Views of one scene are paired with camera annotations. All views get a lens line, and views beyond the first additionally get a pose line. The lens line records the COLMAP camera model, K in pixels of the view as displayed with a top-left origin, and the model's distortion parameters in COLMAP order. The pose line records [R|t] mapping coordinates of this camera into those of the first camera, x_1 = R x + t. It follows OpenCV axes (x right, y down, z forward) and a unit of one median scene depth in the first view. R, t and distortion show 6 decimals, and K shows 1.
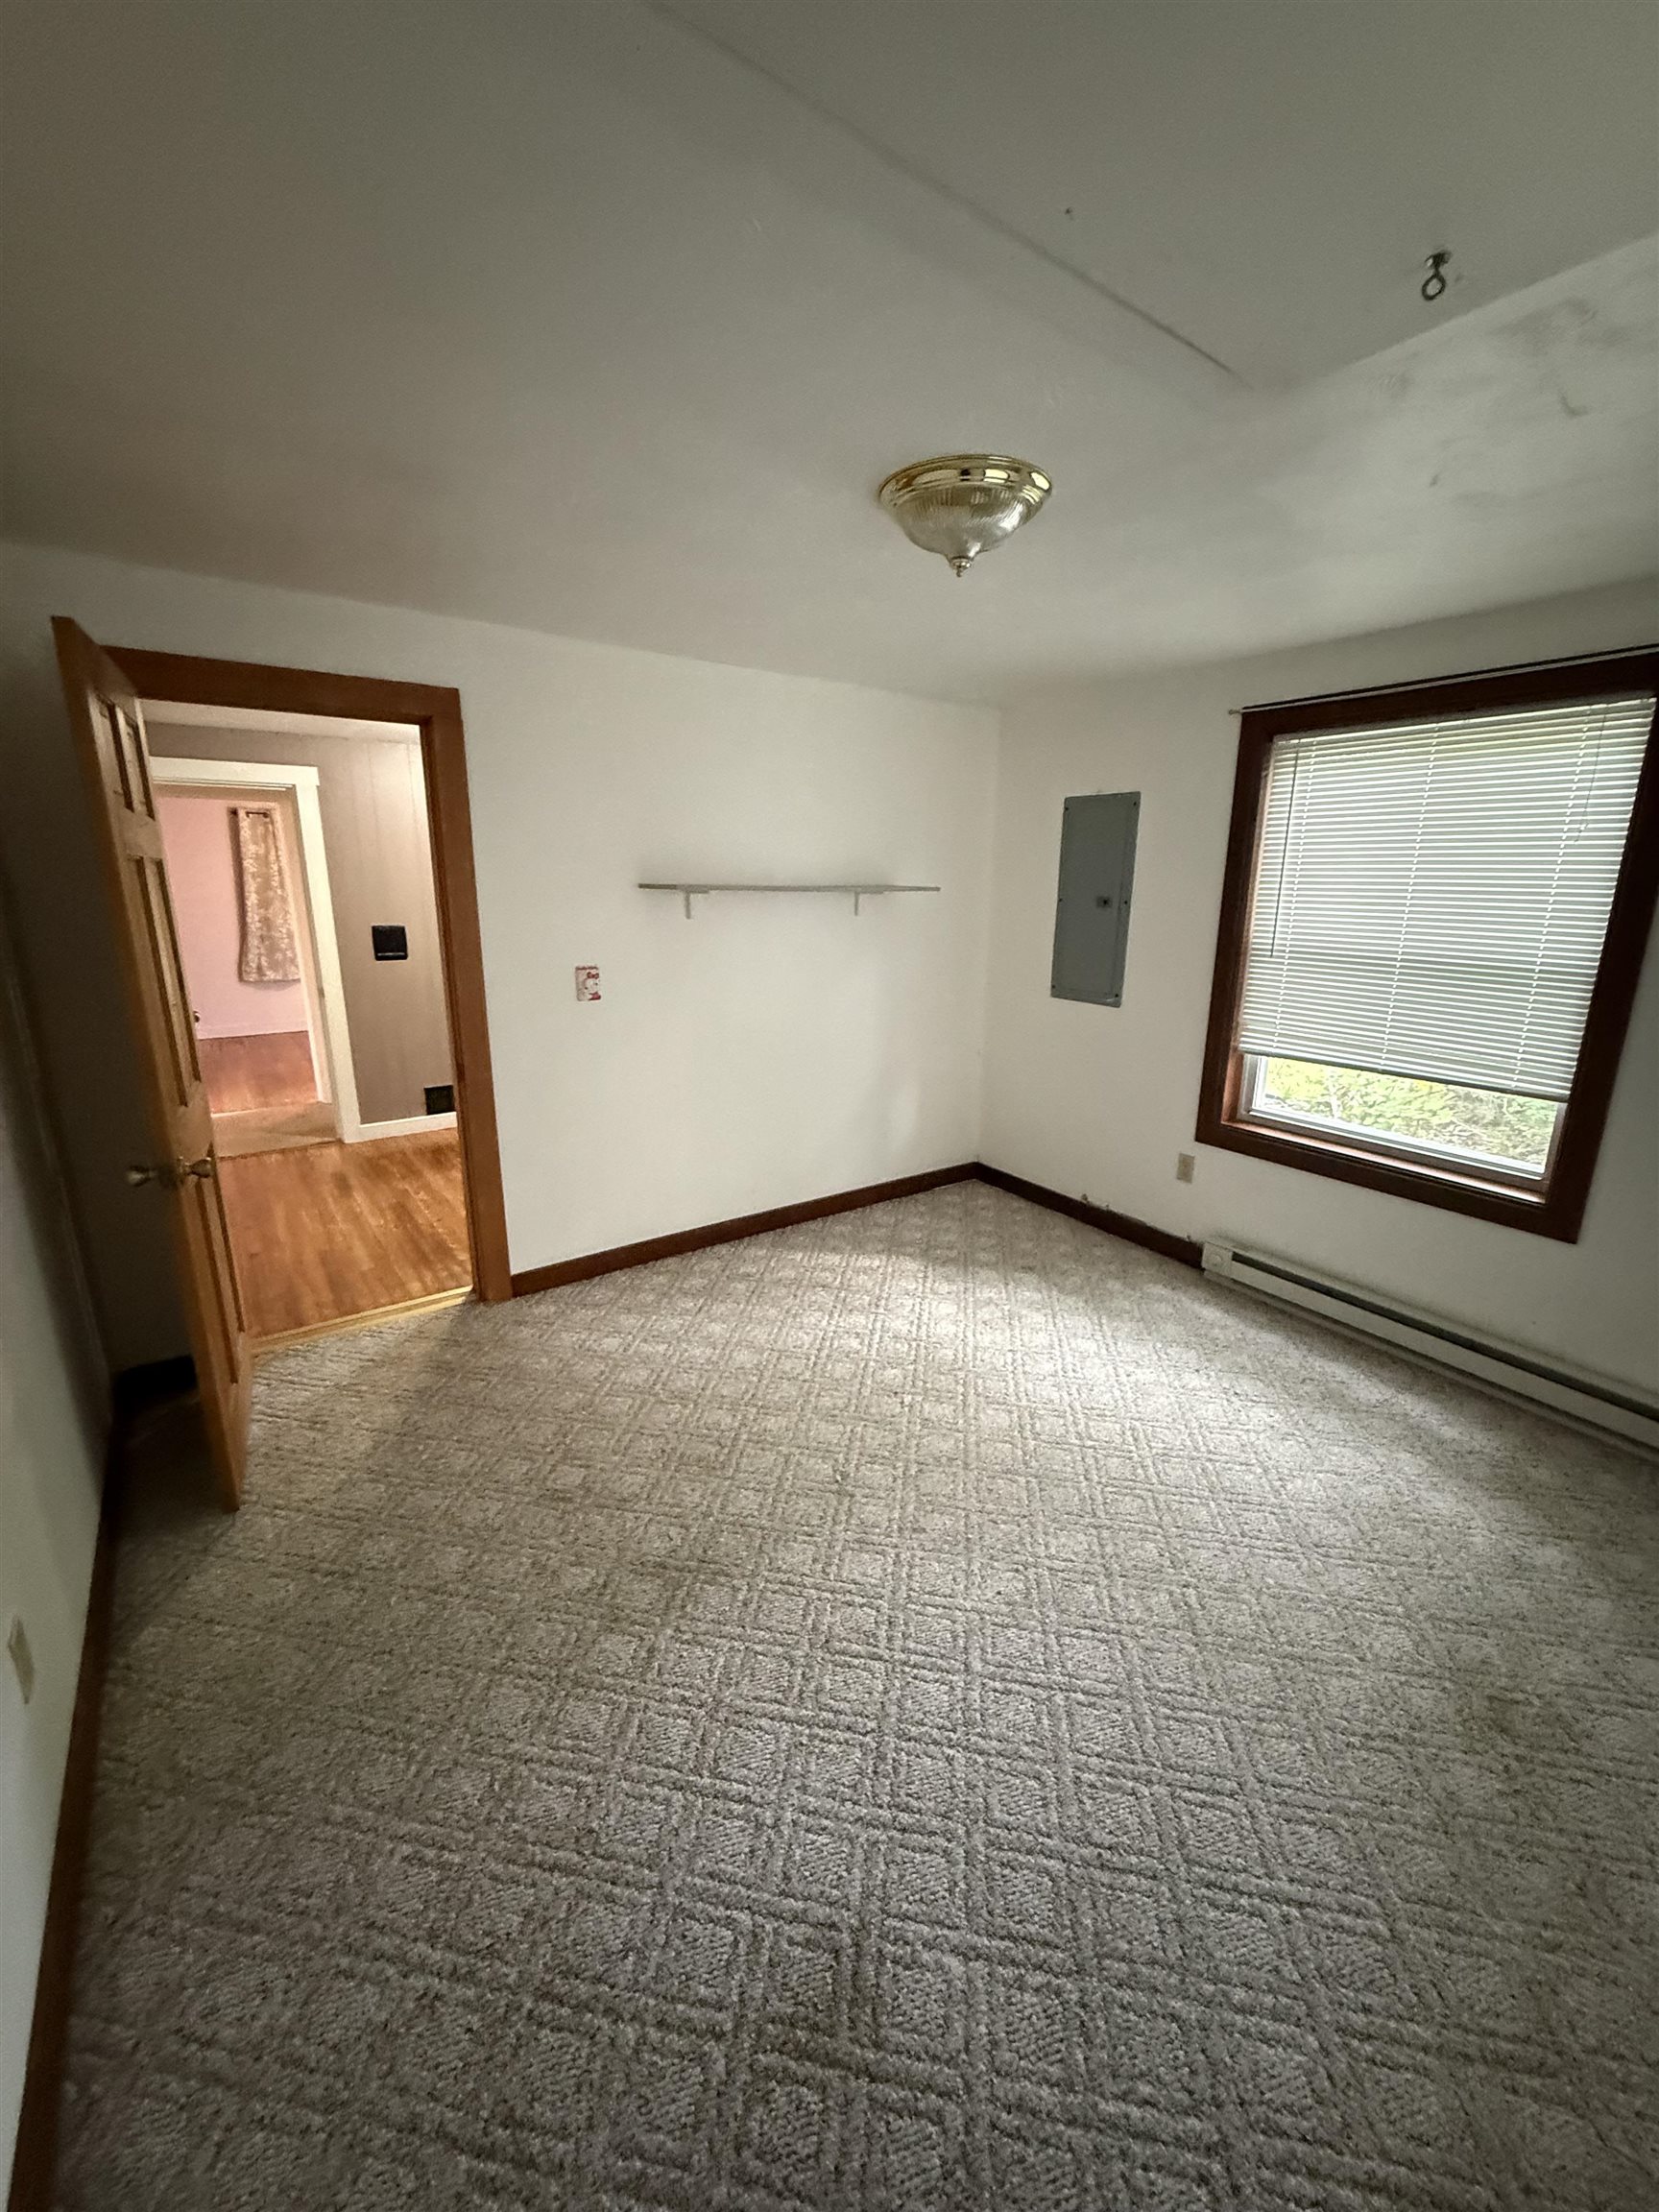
lens RADIAL K [[878.5, 0, 834.6], [0, 878.5, 1101.6], [0, 0, 1]] dist [0.000400, 0.000122]
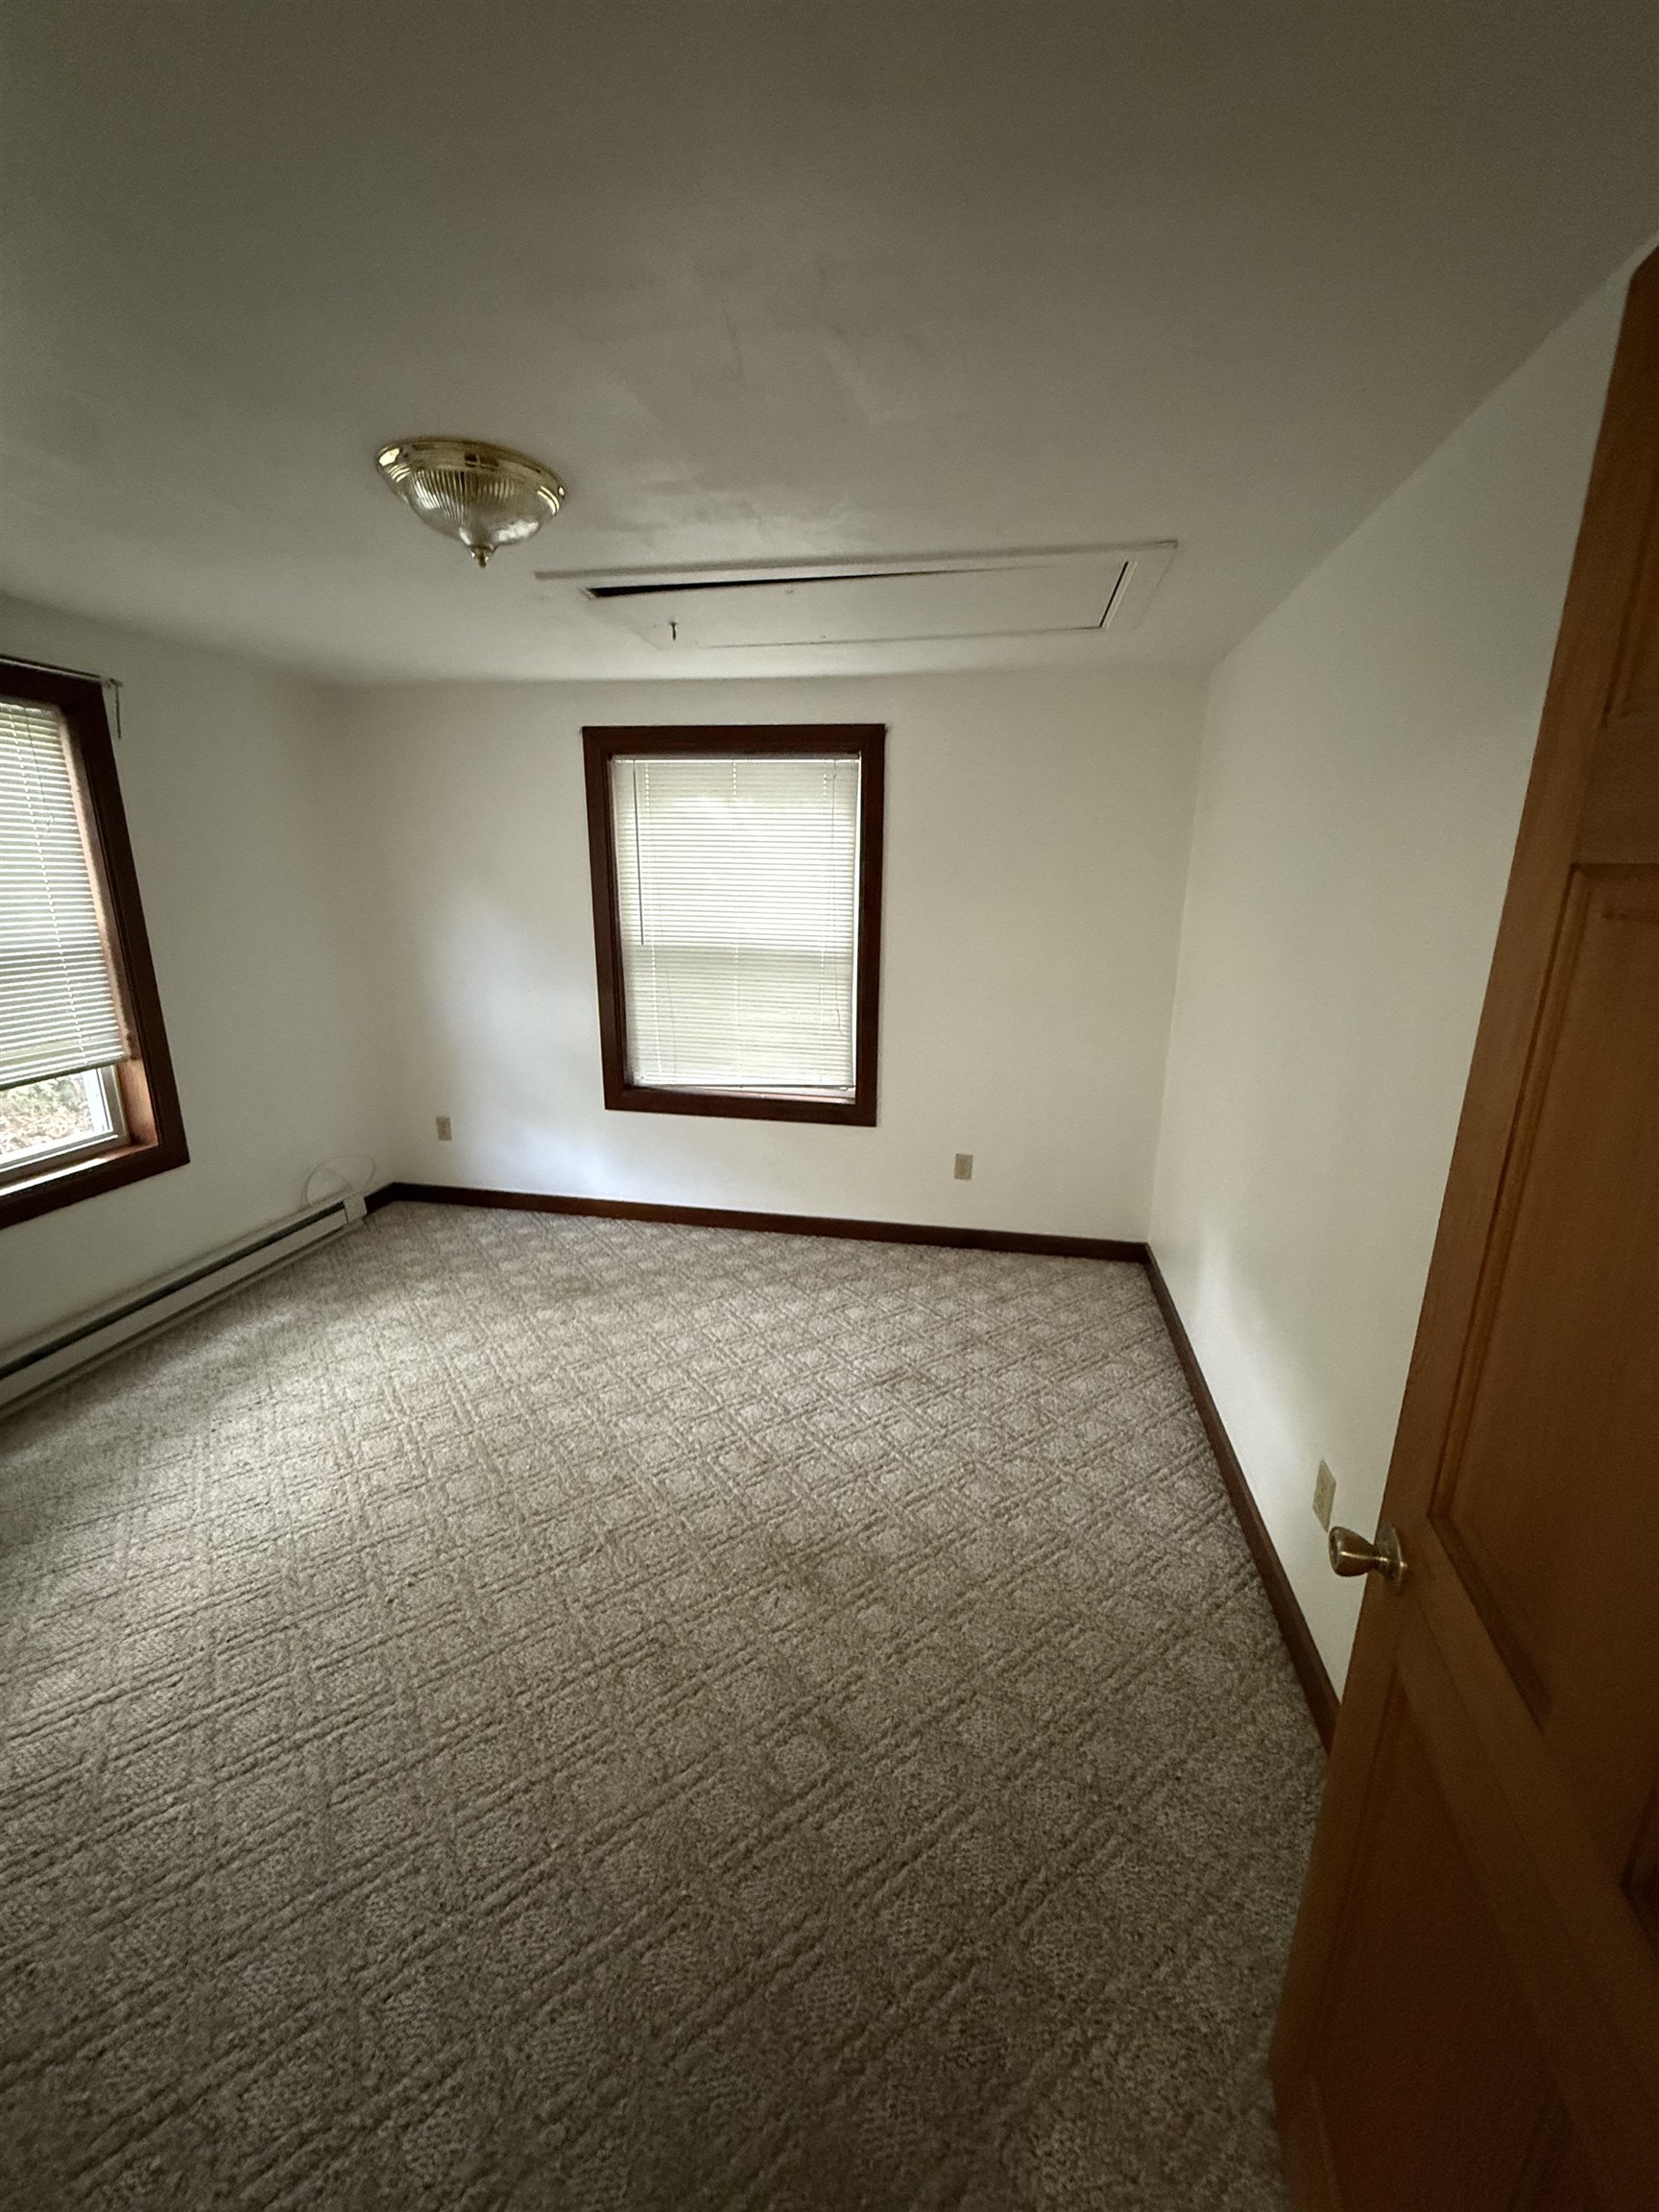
lens RADIAL K [[878.5, 0, 826.7], [0, 878.5, 1107.5], [0, 0, 1]] dist [0.000400, 0.000122]
pose [[-0.695277, -0.199786, 0.690417, -0.581439], [0.165449, 0.890307, 0.424241, -0.264397], [-0.699440, 0.409194, -0.585956, 0.994193]]
